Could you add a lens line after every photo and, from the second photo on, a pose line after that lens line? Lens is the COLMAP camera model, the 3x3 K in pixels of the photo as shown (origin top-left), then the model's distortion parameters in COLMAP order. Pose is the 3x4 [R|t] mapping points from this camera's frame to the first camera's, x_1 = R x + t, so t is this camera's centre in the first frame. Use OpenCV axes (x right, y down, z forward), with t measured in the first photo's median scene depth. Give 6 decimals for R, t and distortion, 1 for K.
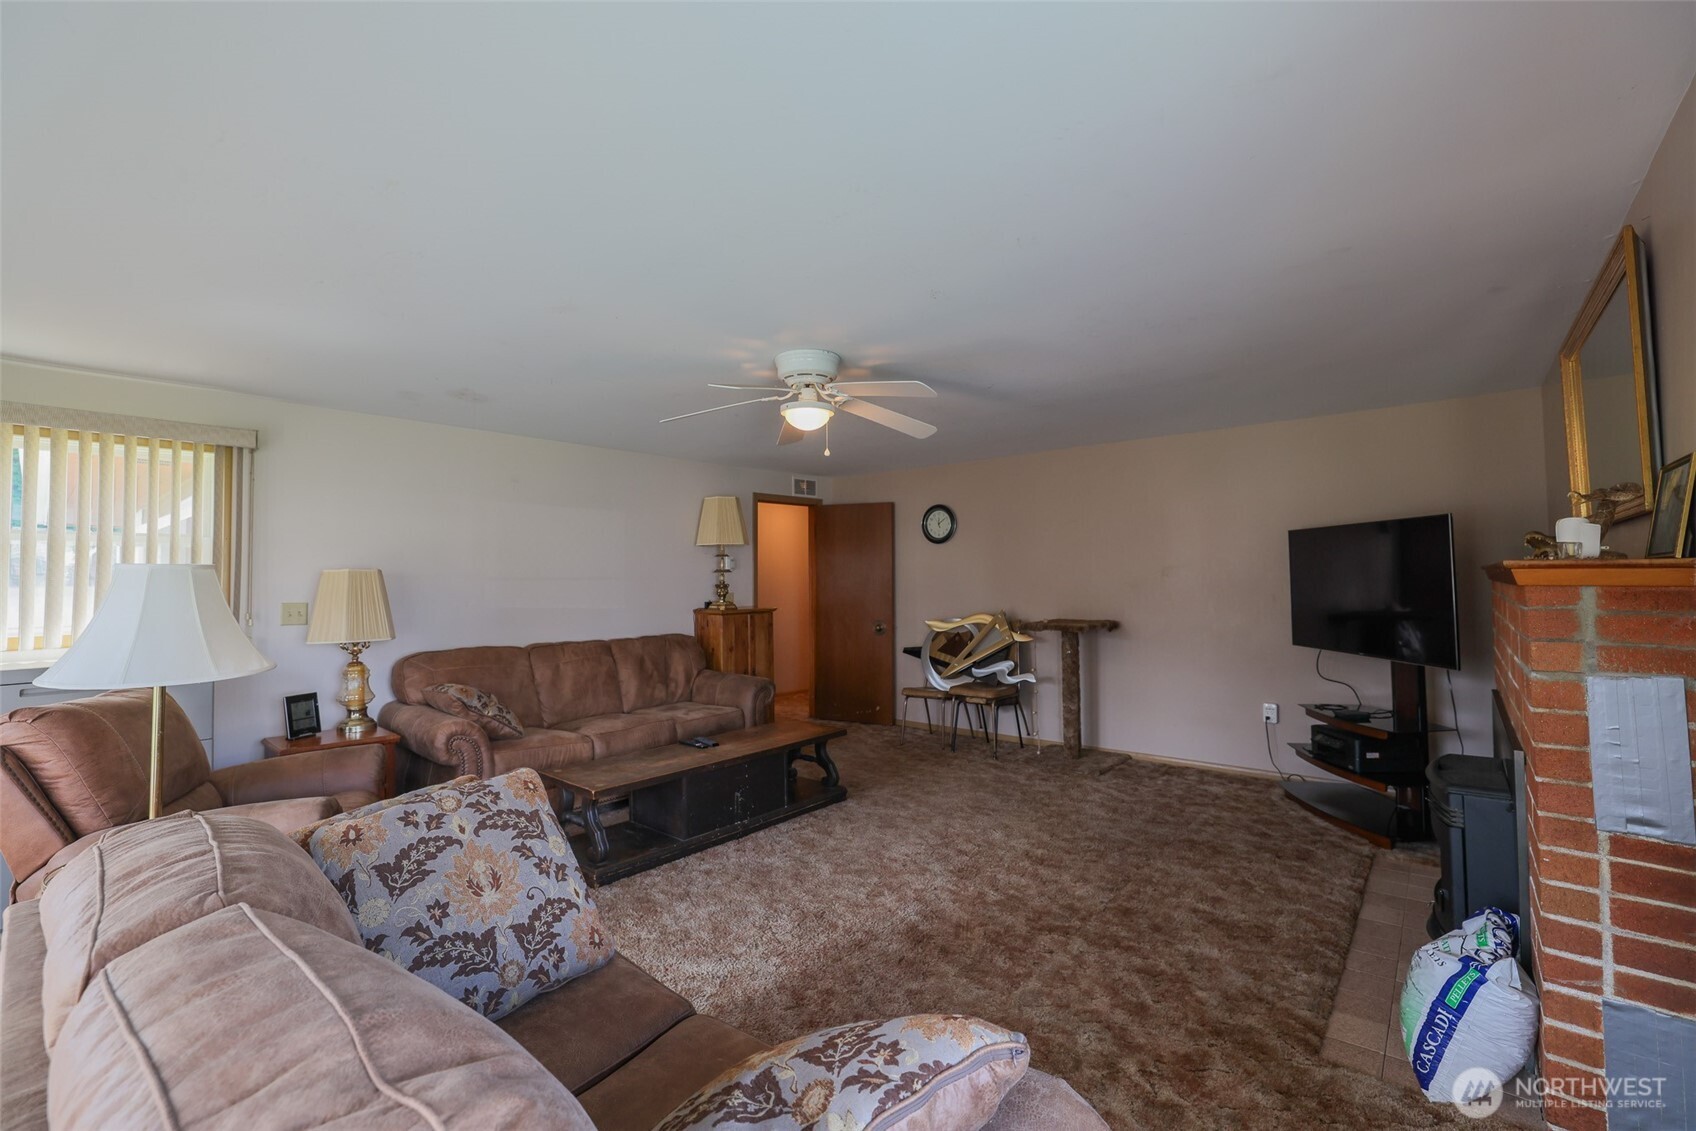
lens RADIAL K [[727.9, 0, 838.0], [0, 727.9, 555.6], [0, 0, 1]] dist [-0.036121, 0.009100]
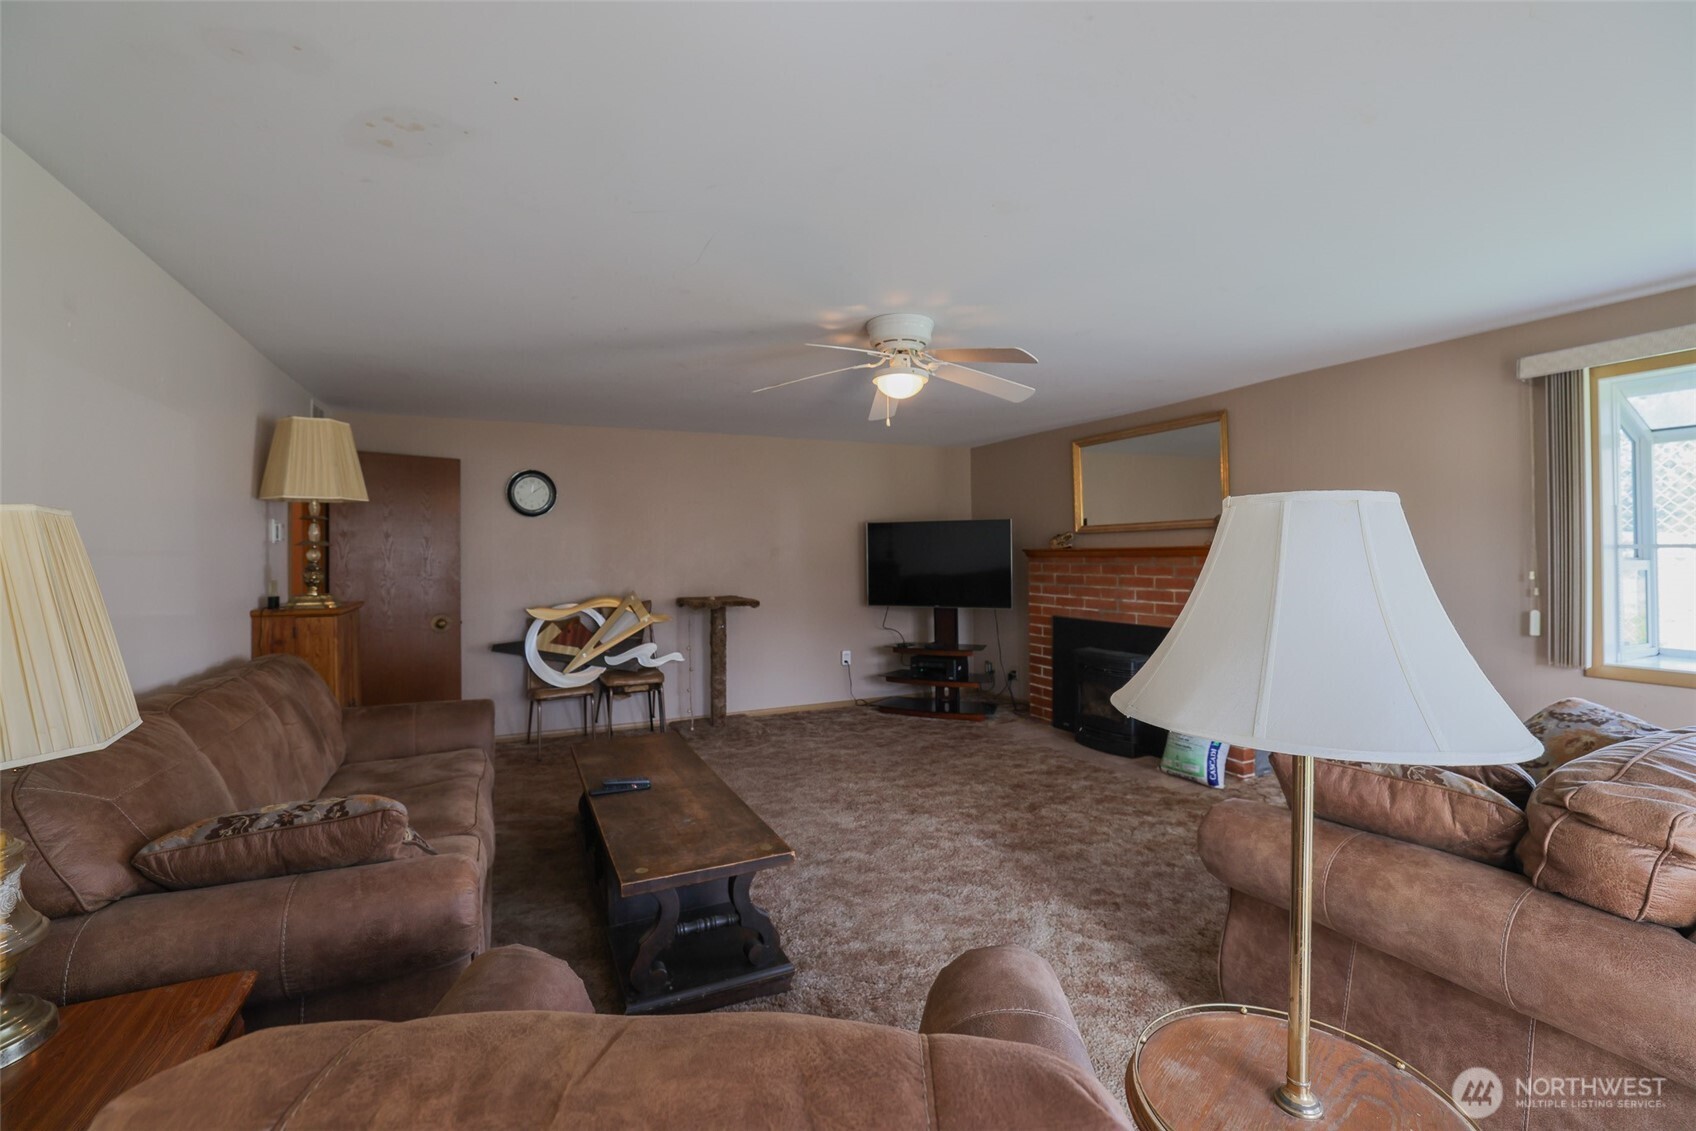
lens RADIAL K [[727.9, 0, 840.2], [0, 727.9, 553.4], [0, 0, 1]] dist [-0.036121, 0.009100]
pose [[0.402371, 0.010843, 0.915412, -0.923223], [-0.021953, 0.999757, -0.002193, 0.037768], [-0.915213, -0.019214, 0.402511, 0.654345]]
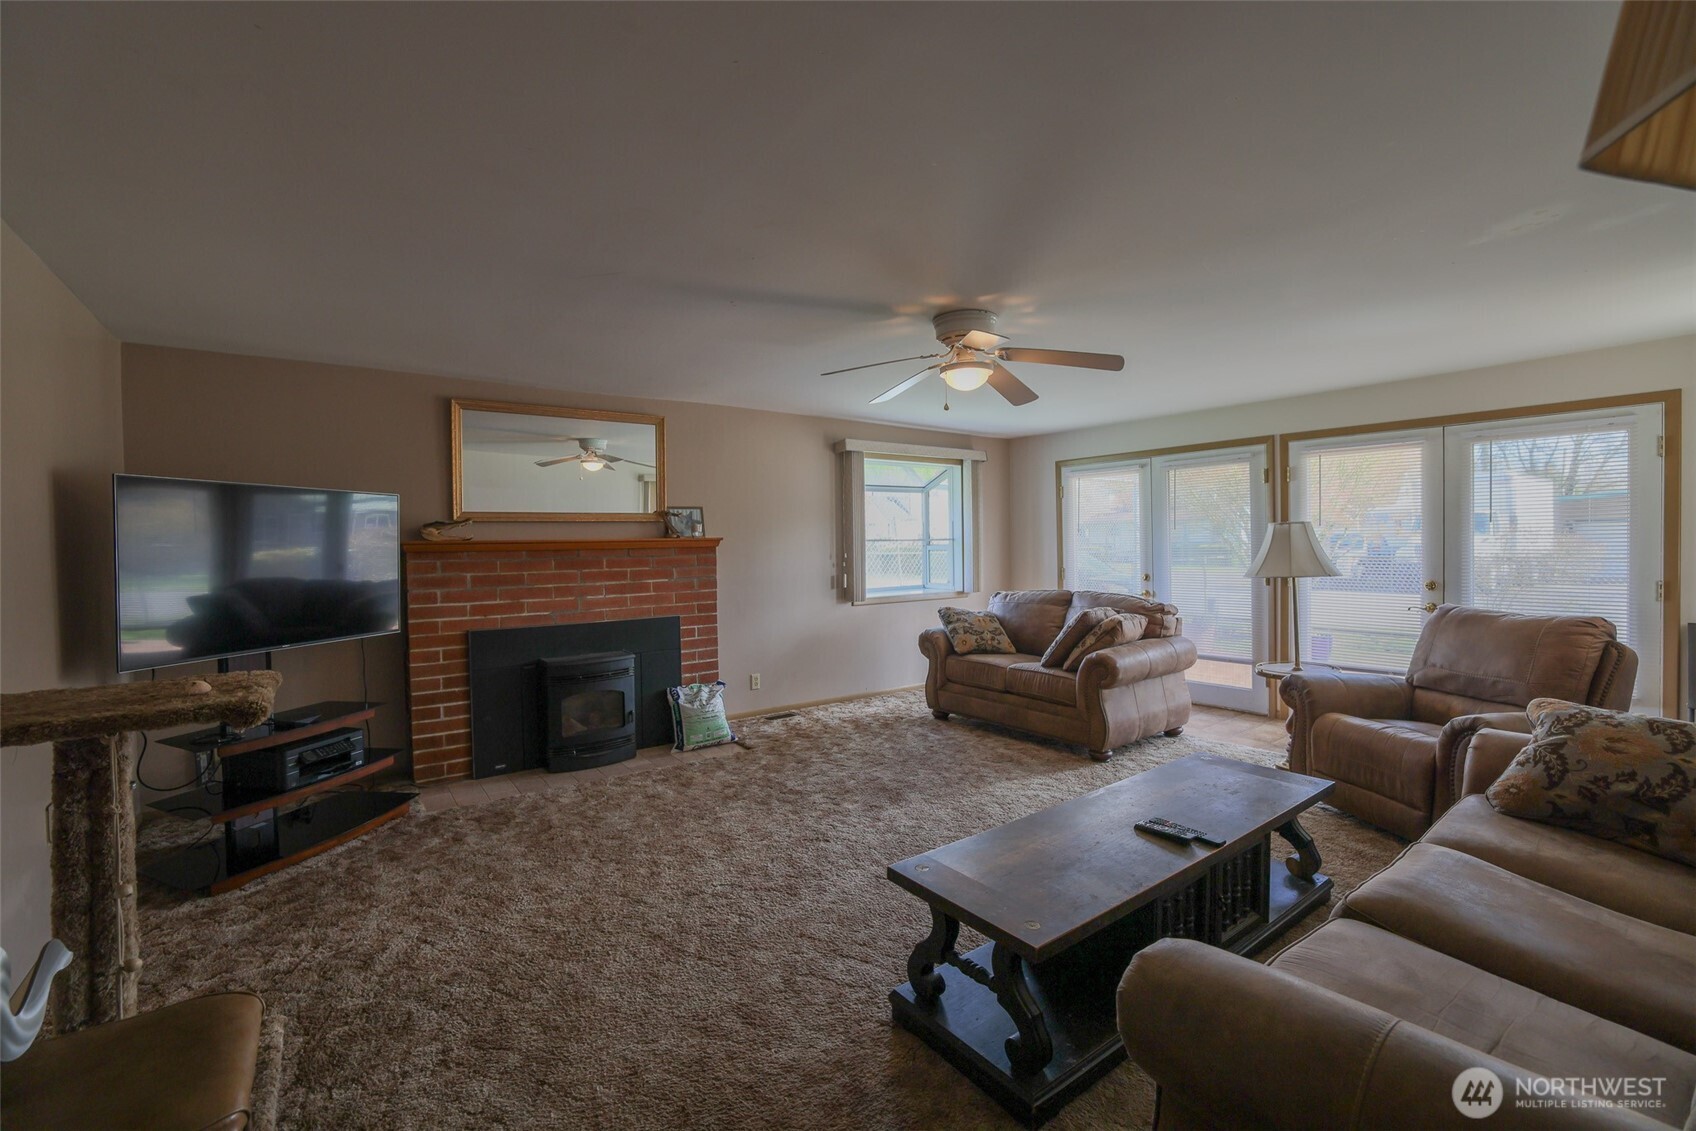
lens RADIAL K [[727.9, 0, 852.8], [0, 727.9, 555.0], [0, 0, 1]] dist [-0.036121, 0.009100]
pose [[-0.979023, 0.020560, 0.202709, -0.084193], [0.018502, 0.999756, -0.012044, 0.064609], [-0.202907, -0.008041, -0.979165, 1.949658]]
